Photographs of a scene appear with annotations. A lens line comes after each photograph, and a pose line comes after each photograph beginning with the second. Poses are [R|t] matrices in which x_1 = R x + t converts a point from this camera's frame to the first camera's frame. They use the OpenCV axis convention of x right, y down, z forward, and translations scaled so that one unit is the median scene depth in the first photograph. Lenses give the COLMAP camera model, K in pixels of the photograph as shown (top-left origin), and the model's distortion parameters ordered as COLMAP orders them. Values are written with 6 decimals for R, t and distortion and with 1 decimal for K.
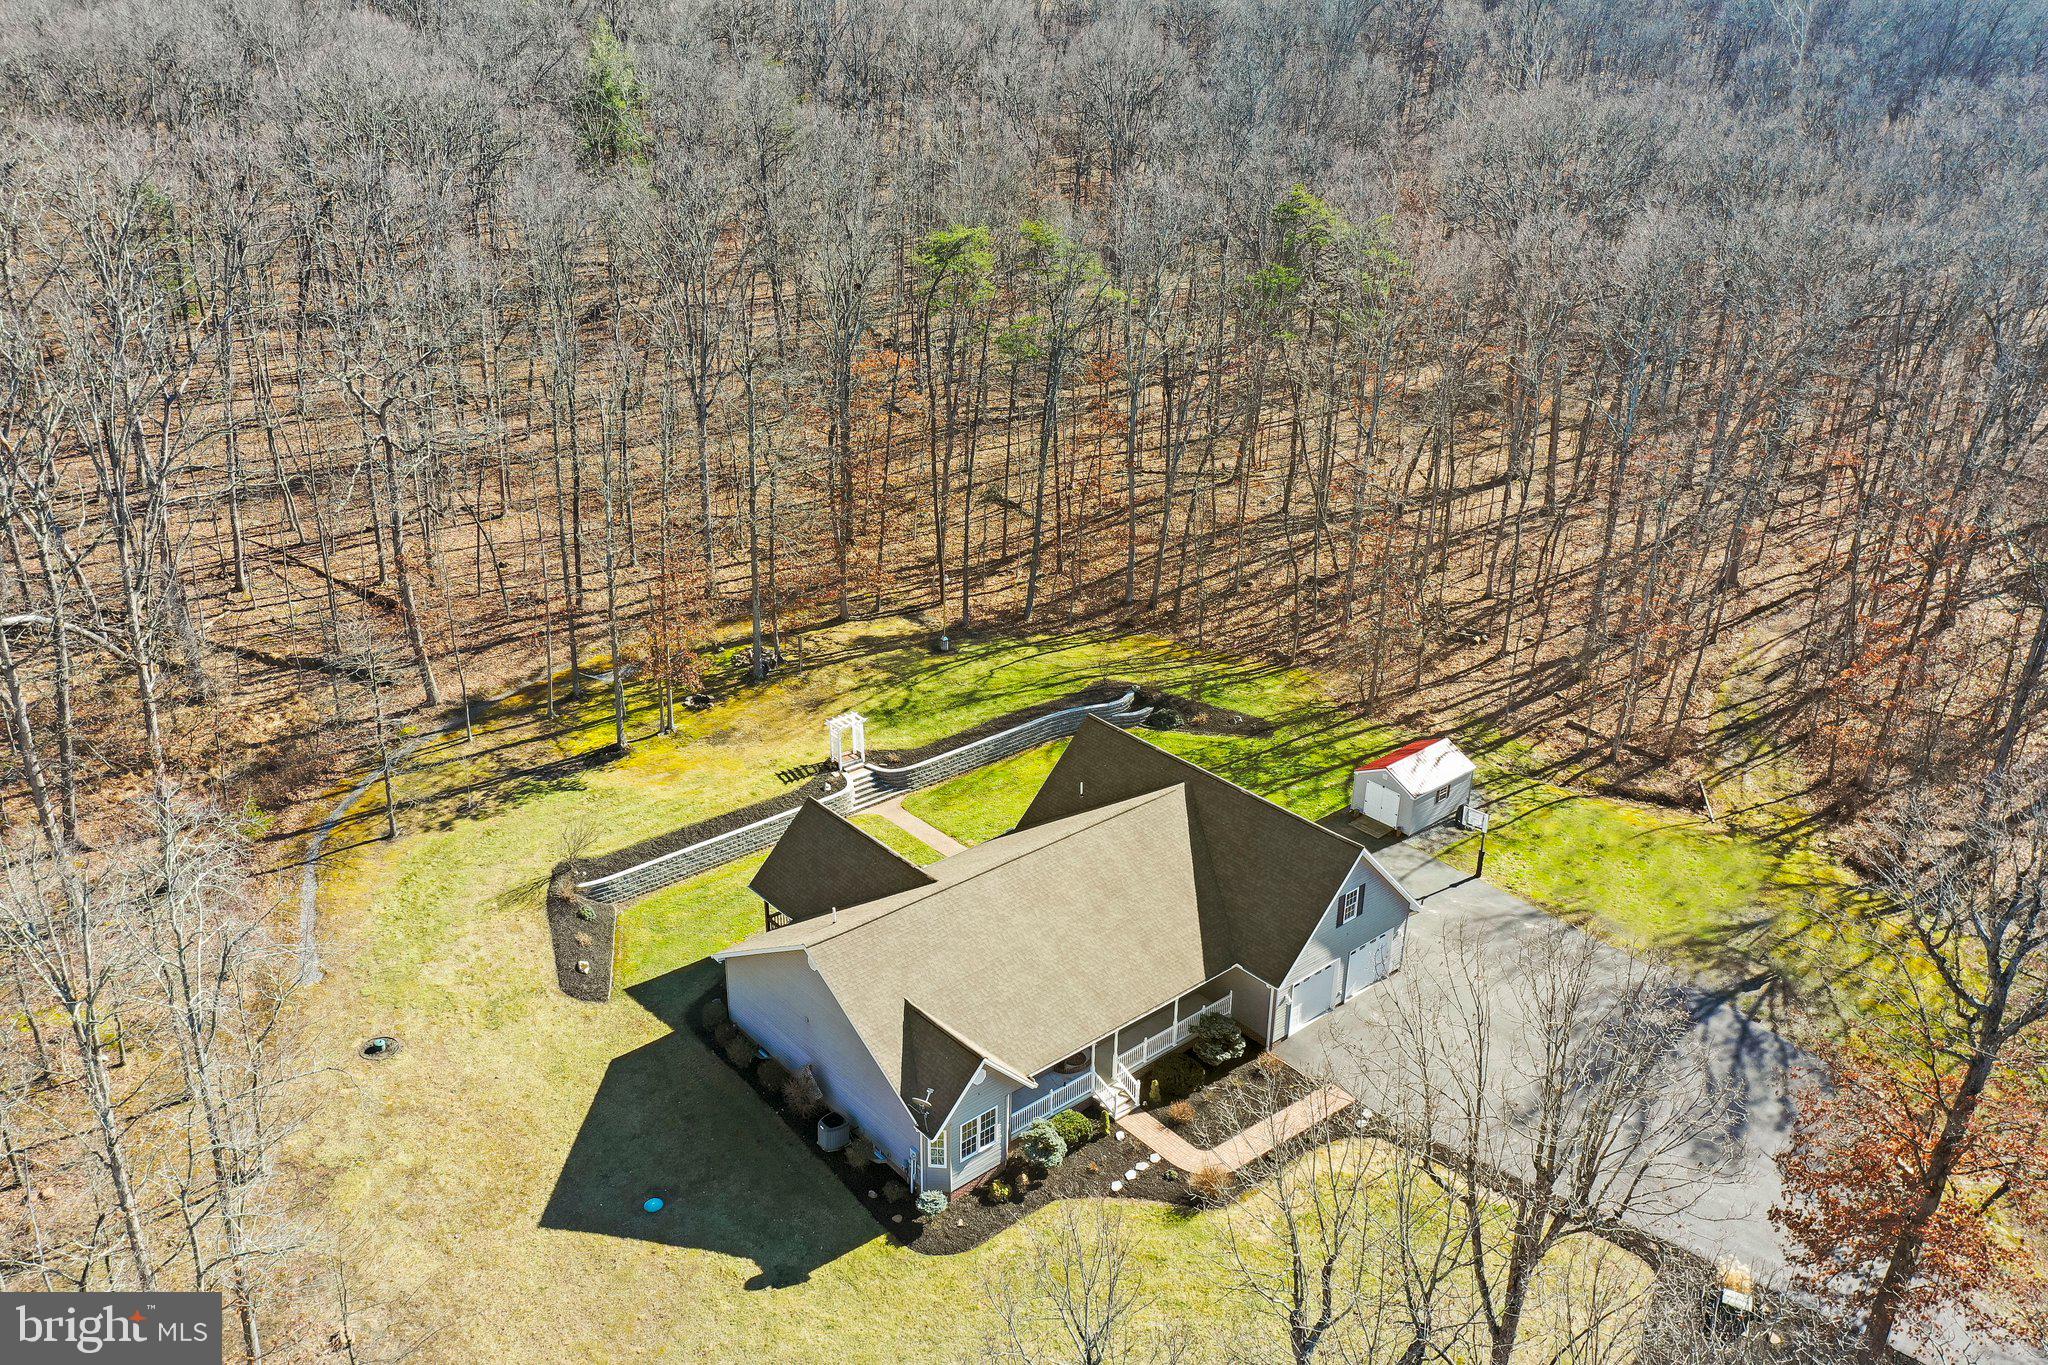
lens RADIAL K [[1634.4, 0, 1018.0], [0, 1634.4, 764.2], [0, 0, 1]] dist [-0.003280, -0.001281]
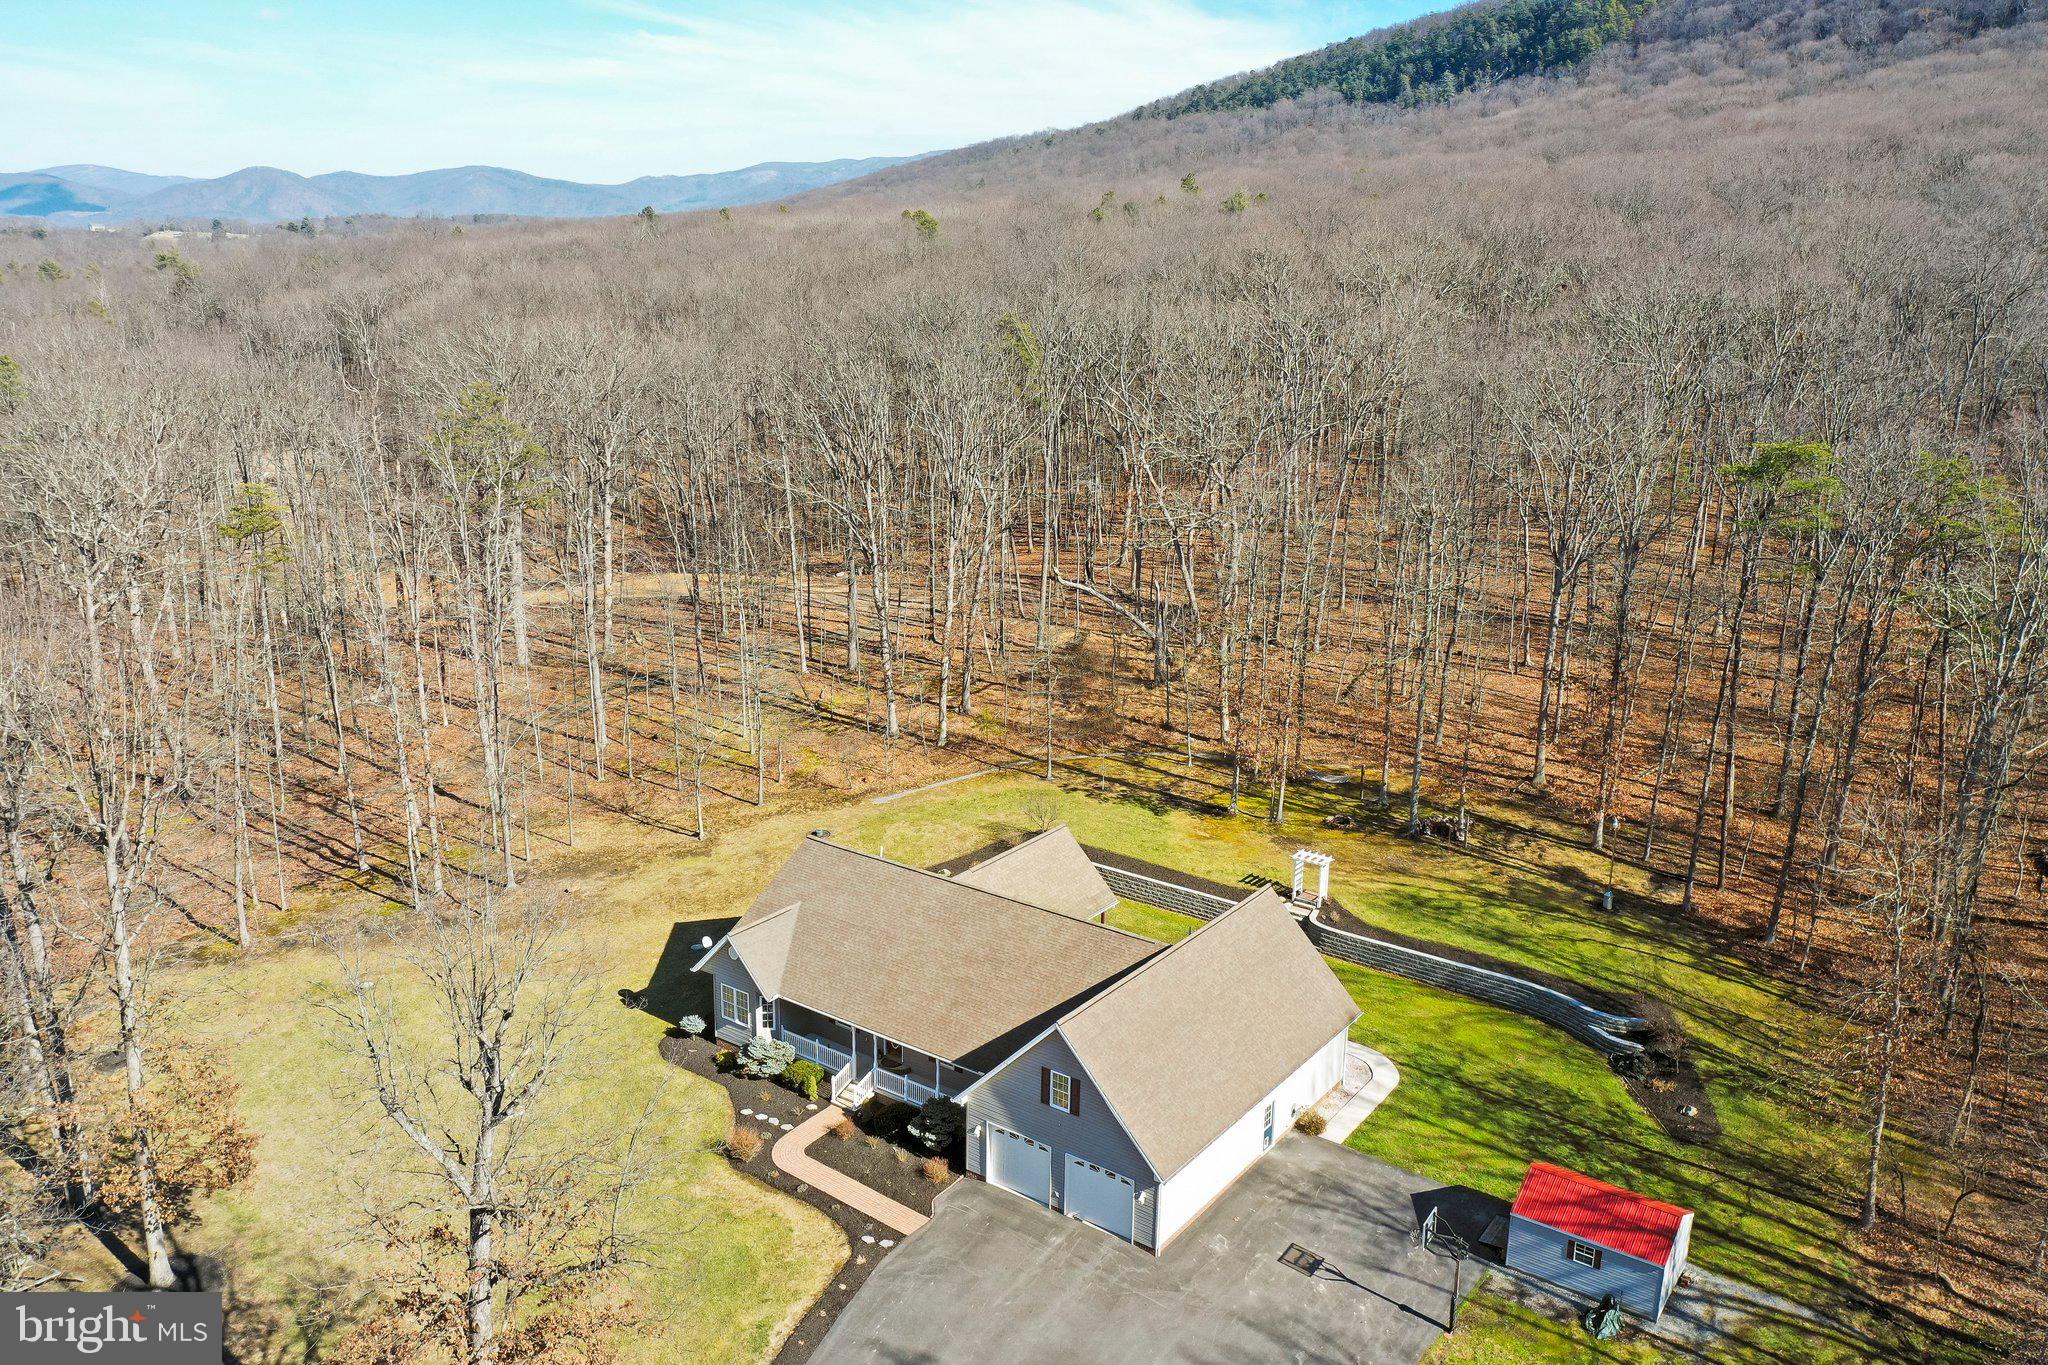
lens RADIAL K [[1603.8, 0, 1024.0], [0, 1603.8, 682.5], [0, 0, 1]] dist [-0.006631, -0.000553]
pose [[0.219354, 0.257957, -0.940926, 0.710597], [-0.440086, 0.886888, 0.140547, -0.172872], [0.870751, 0.383259, 0.308066, 0.443355]]
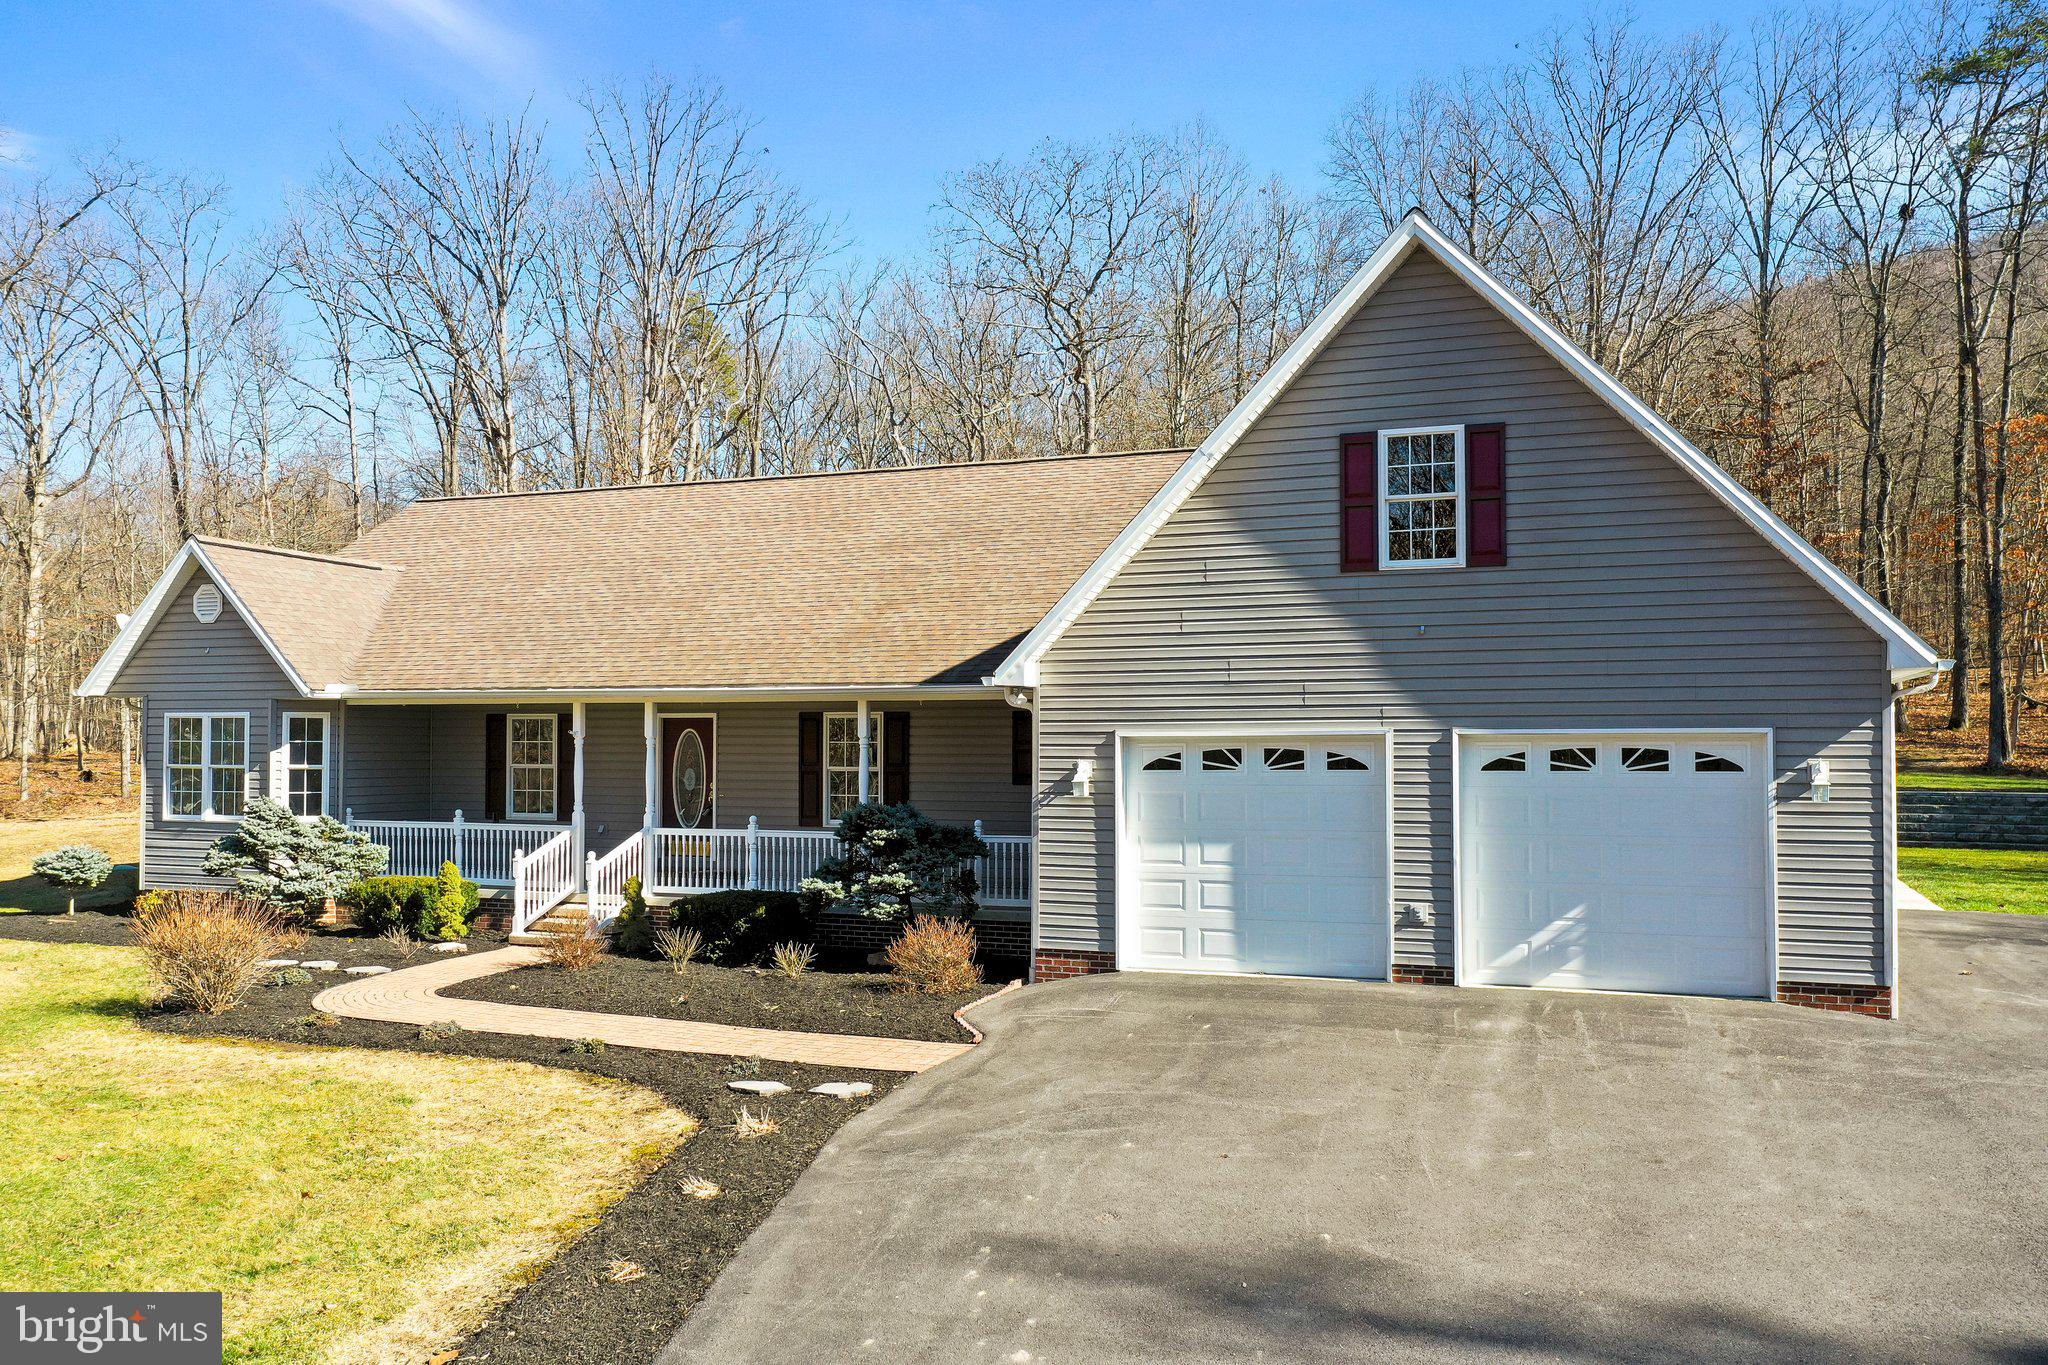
lens RADIAL K [[1628.1, 0, 1025.2], [0, 1628.1, 713.1], [0, 0, 1]] dist [-0.006683, -0.001184]
pose [[0.464202, -0.018983, -0.885526, 0.289503], [-0.387744, 0.894526, -0.222435, 0.140584], [0.796349, 0.446612, 0.407880, 0.617732]]
